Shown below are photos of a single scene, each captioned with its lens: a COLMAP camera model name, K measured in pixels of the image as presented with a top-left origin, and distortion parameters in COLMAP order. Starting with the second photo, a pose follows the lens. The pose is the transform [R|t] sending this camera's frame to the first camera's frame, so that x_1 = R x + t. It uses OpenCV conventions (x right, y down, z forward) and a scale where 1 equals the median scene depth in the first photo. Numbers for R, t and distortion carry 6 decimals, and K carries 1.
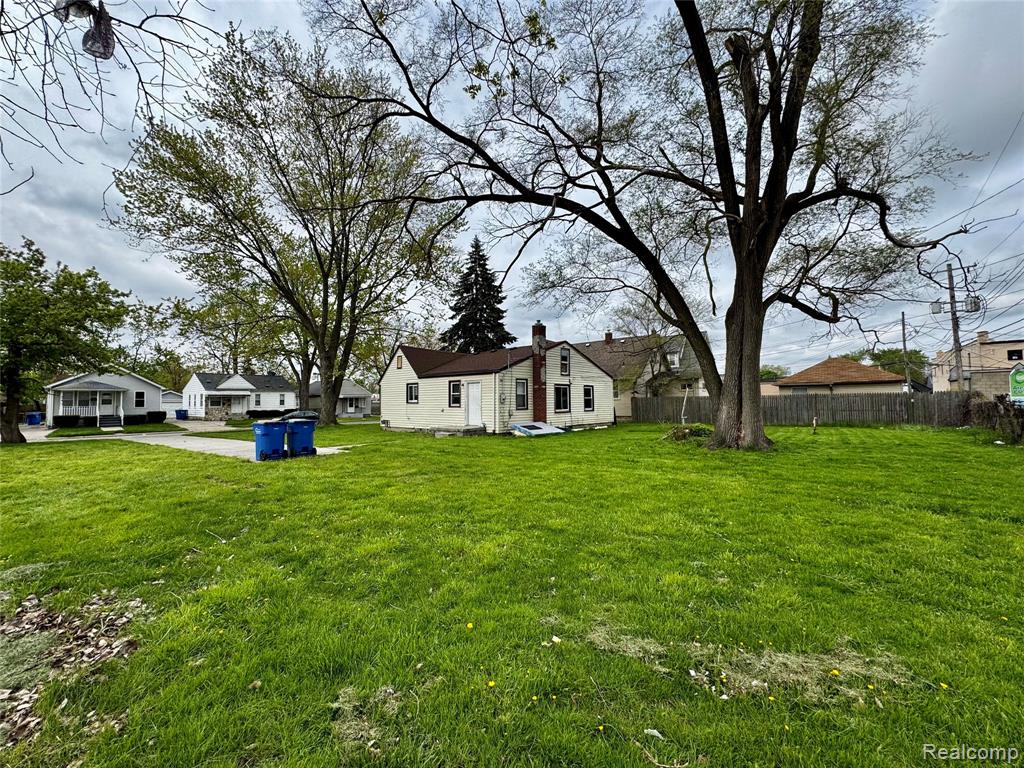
lens RADIAL K [[409.1, 0, 512.0], [0, 409.1, 384.0], [0, 0, 1]] dist [-0.000494, -0.000009]
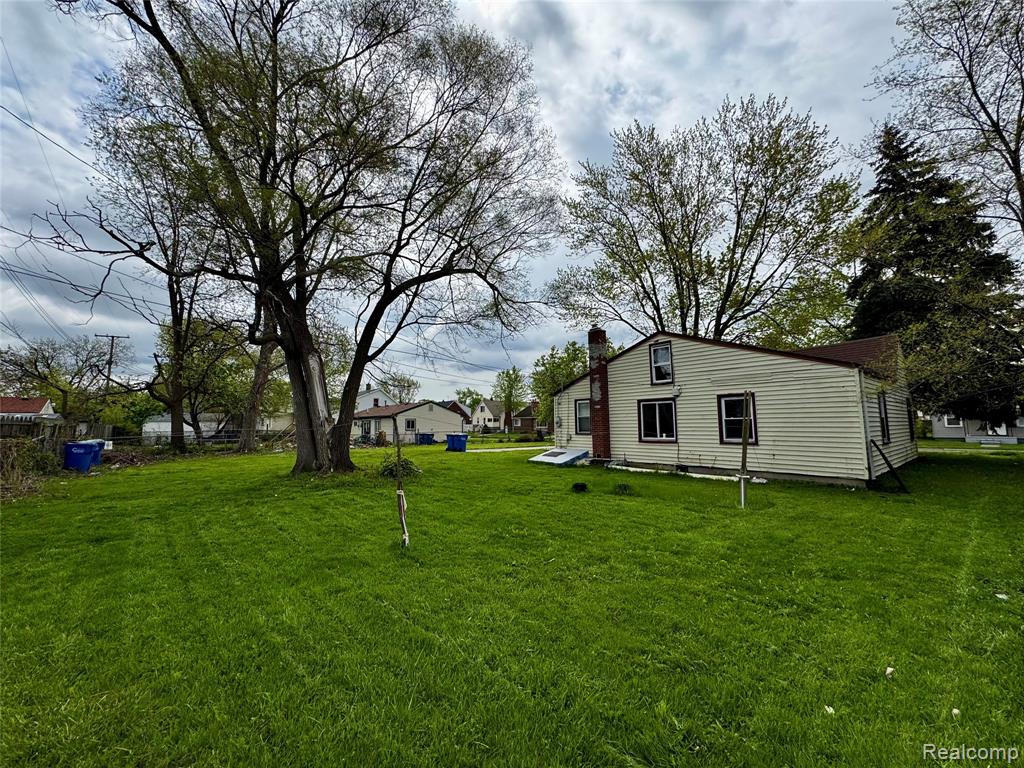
lens RADIAL K [[409.1, 0, 512.0], [0, 409.1, 384.0], [0, 0, 1]] dist [-0.000494, -0.000009]
pose [[-0.180345, -0.081868, -0.980190, 0.807381], [0.058917, 0.993842, -0.093849, 0.024767], [0.981837, -0.074675, -0.174411, 0.889890]]
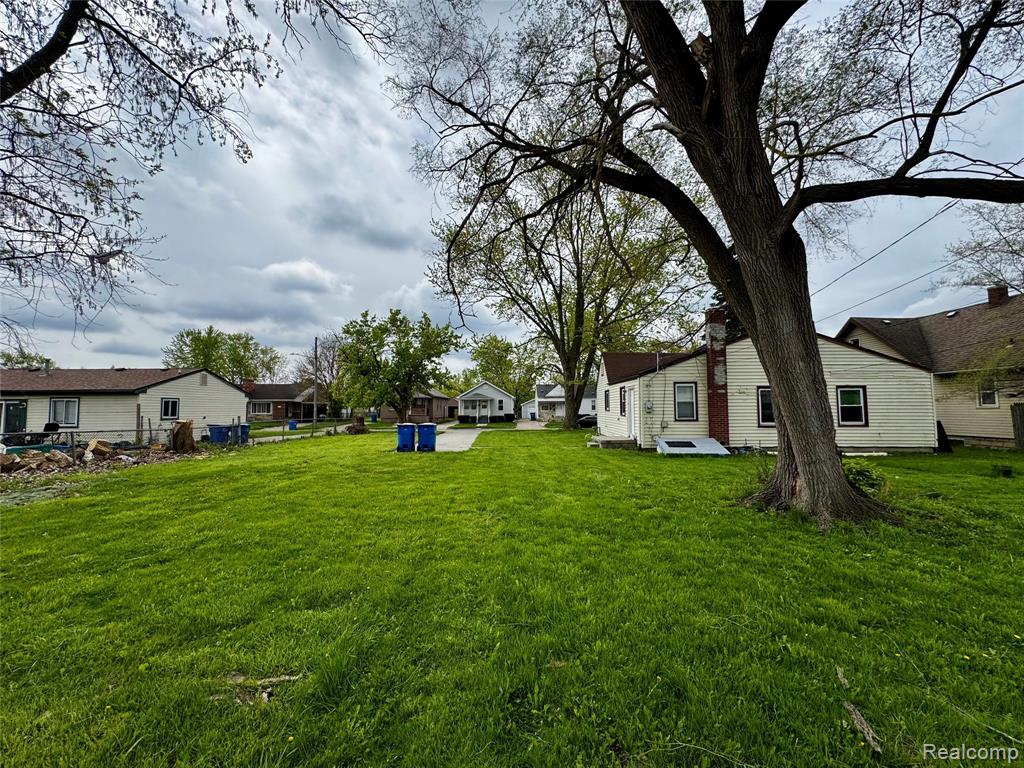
lens RADIAL K [[409.1, 0, 512.0], [0, 409.1, 384.0], [0, 0, 1]] dist [-0.000494, -0.000009]
pose [[0.613977, -0.038815, -0.788369, 0.394935], [0.031787, 0.999196, -0.024439, -0.000200], [0.788684, -0.010055, 0.614717, 0.221294]]
